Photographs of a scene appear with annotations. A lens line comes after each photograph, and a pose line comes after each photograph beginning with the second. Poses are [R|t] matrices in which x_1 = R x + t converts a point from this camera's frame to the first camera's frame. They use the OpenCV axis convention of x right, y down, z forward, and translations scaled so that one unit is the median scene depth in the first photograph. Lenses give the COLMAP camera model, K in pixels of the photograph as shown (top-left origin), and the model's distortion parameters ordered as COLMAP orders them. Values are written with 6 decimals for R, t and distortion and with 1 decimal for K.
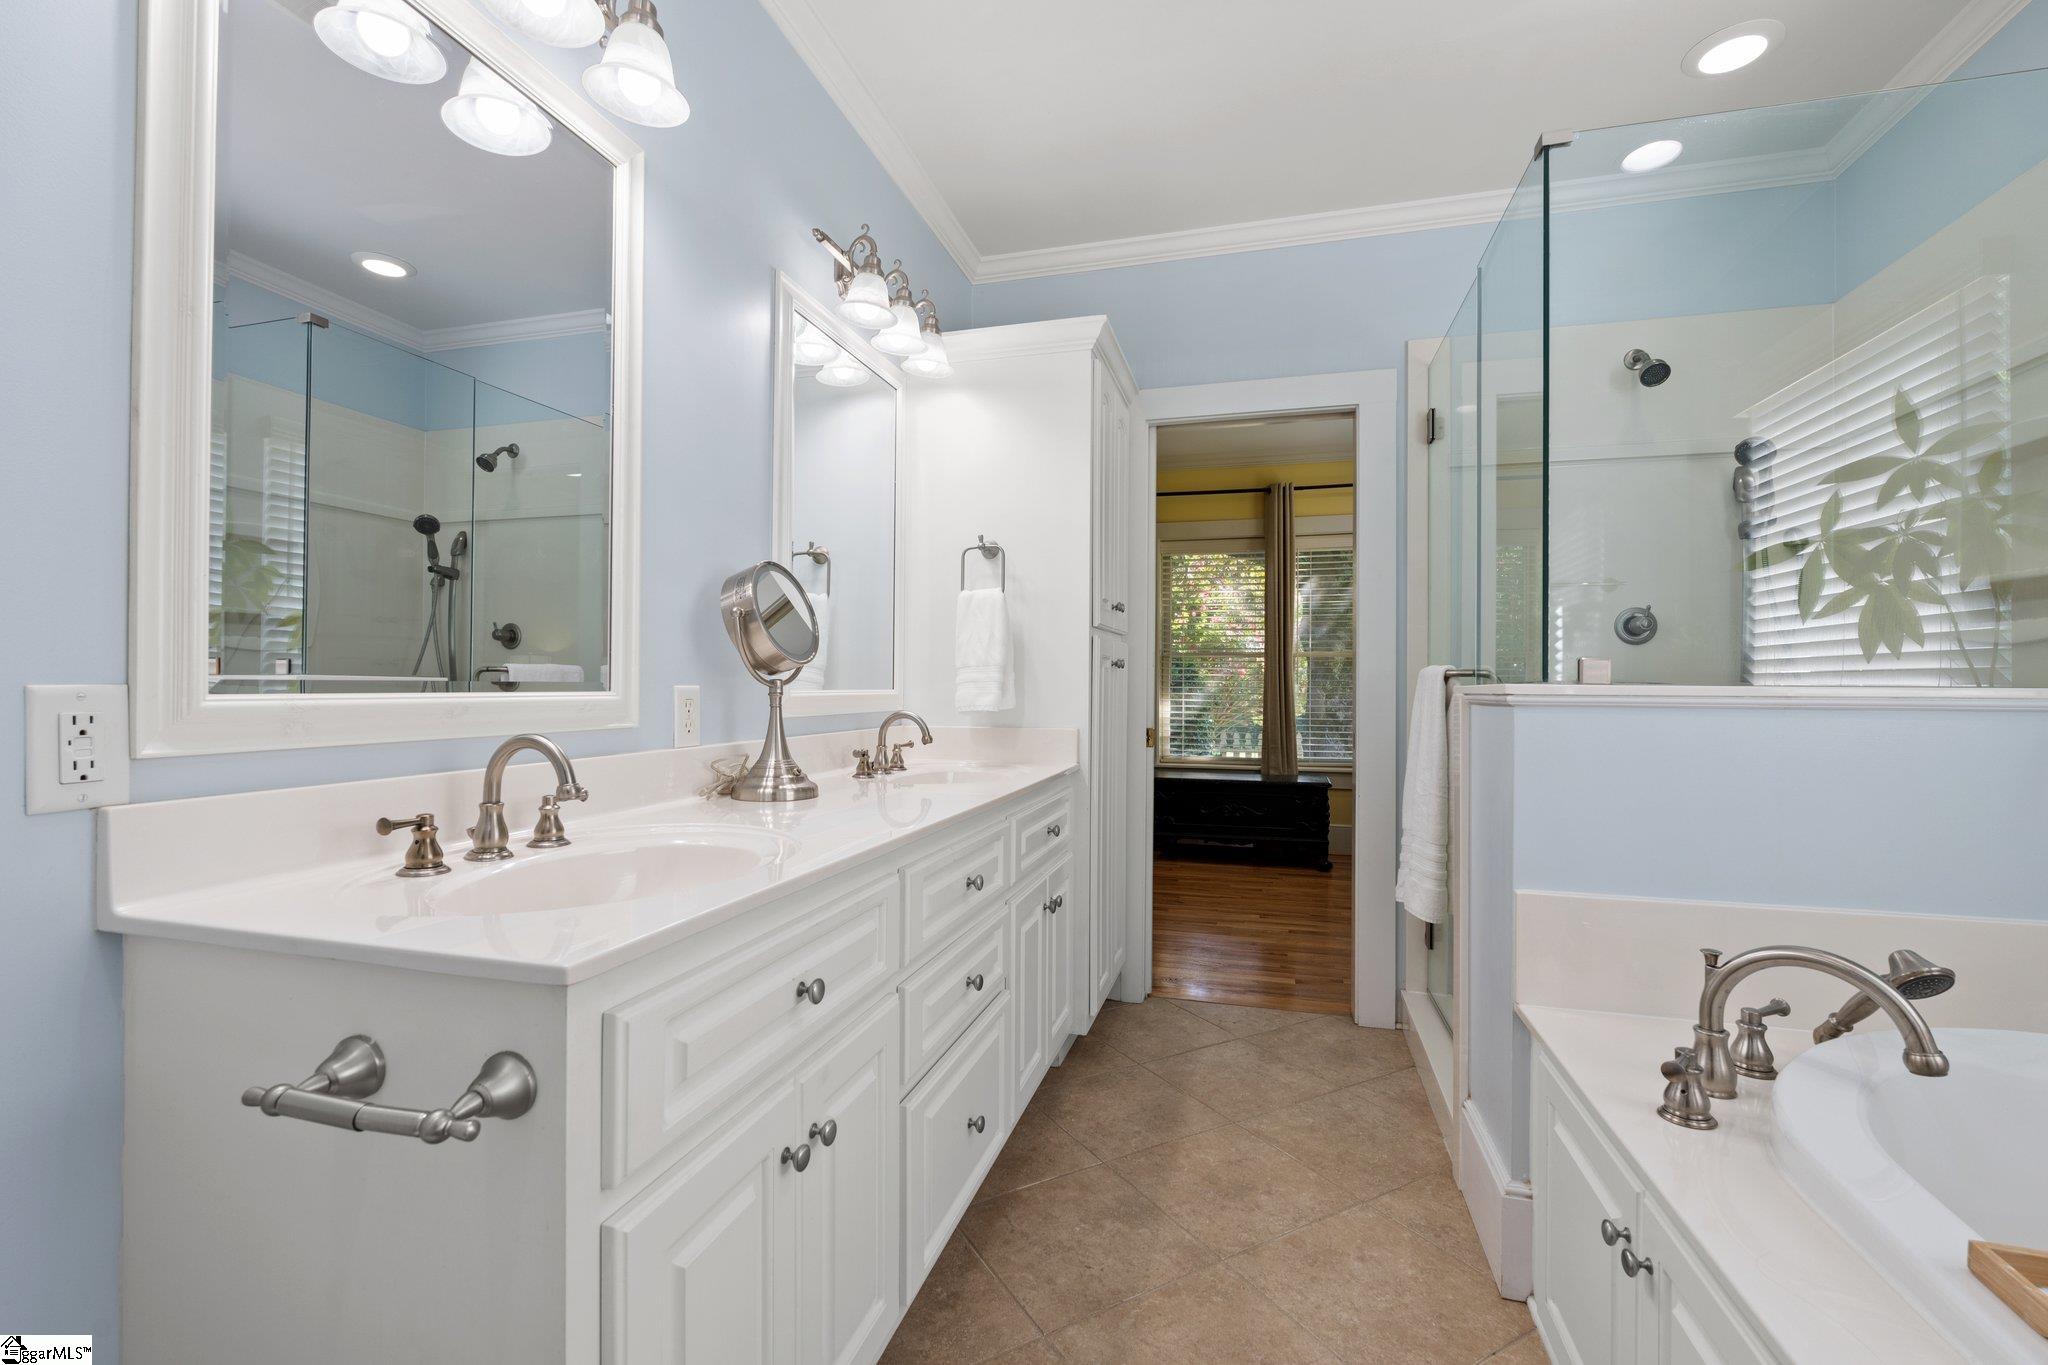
lens RADIAL K [[886.8, 0, 1028.8], [0, 886.8, 685.3], [0, 0, 1]] dist [-0.002962, 0.000297]
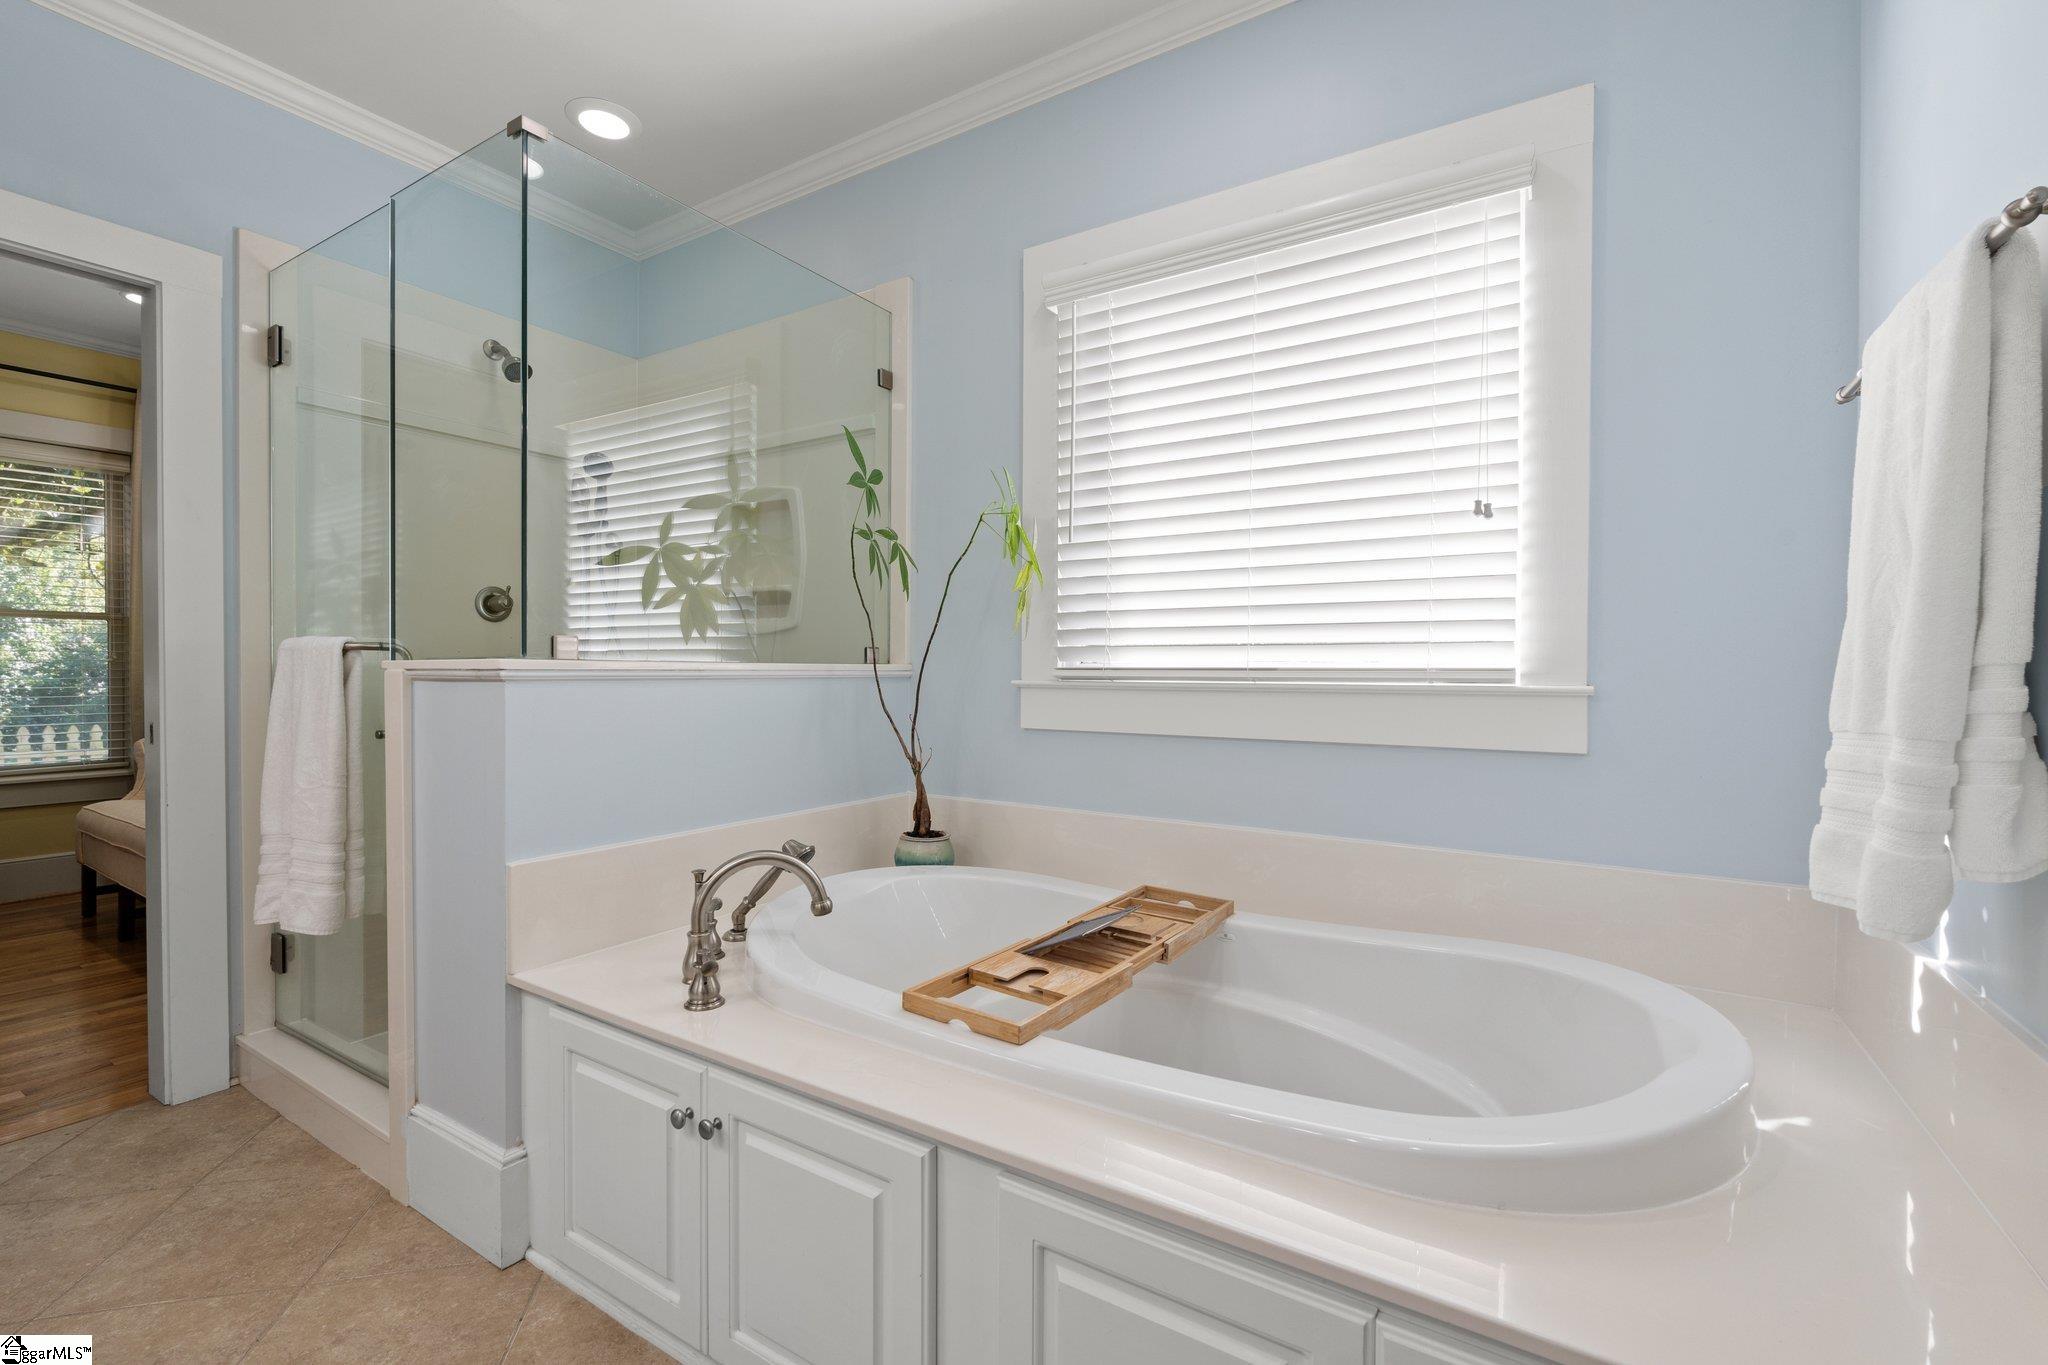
lens RADIAL K [[886.8, 0, 1022.5], [0, 886.8, 680.8], [0, 0, 1]] dist [-0.002962, 0.000297]
pose [[0.295248, -0.018062, 0.955250, -0.190578], [-0.004638, 0.999782, 0.020338, 0.000803], [-0.955410, -0.010435, 0.295099, 0.118403]]
